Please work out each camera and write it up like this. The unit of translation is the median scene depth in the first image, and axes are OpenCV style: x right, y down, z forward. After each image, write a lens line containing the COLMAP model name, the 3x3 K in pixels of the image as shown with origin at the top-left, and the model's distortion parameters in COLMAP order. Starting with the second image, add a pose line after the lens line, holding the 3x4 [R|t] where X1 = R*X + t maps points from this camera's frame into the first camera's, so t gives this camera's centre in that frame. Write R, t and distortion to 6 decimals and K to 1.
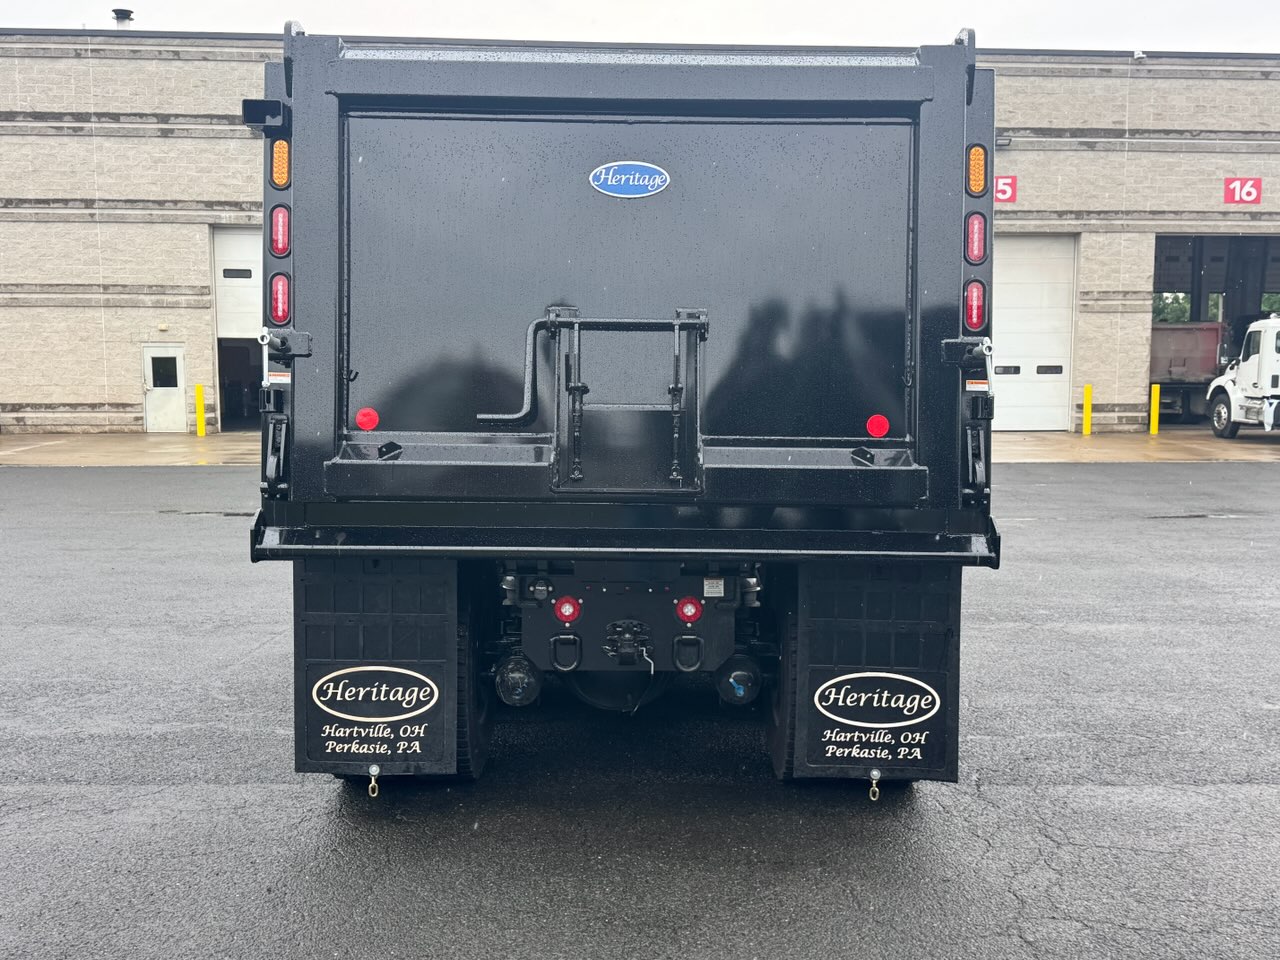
lens RADIAL K [[1251.1, 0, 660.9], [0, 1251.1, 464.3], [0, 0, 1]] dist [0.140761, -0.294581]
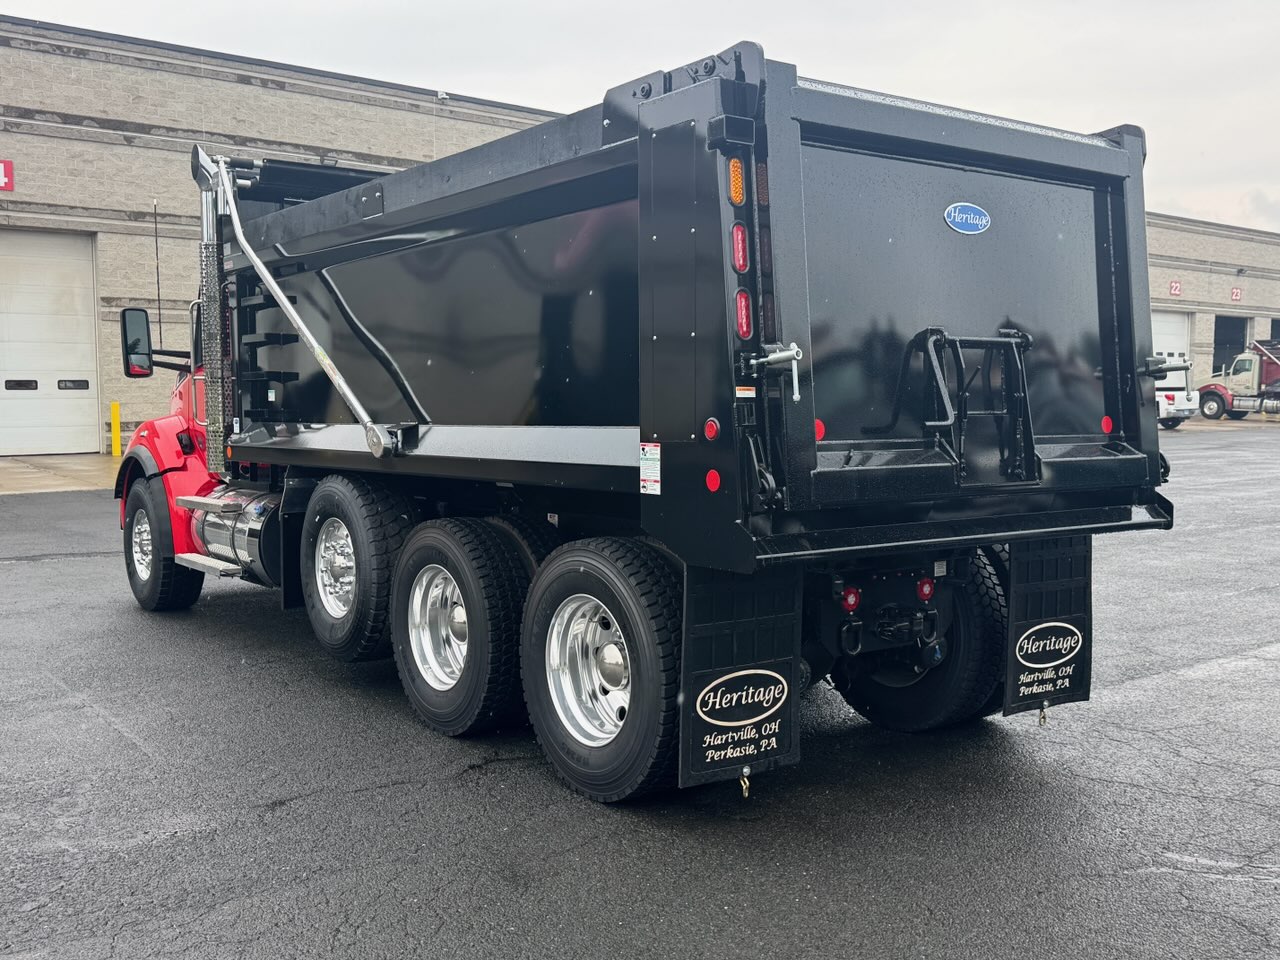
lens RADIAL K [[1246.2, 0, 640.0], [0, 1246.2, 480.0], [0, 0, 1]] dist [0.138826, -0.293541]
pose [[0.810104, -0.047554, 0.584355, -0.883159], [0.047549, 0.998751, 0.015359, -0.015571], [-0.584355, 0.015343, 0.811353, 0.215969]]
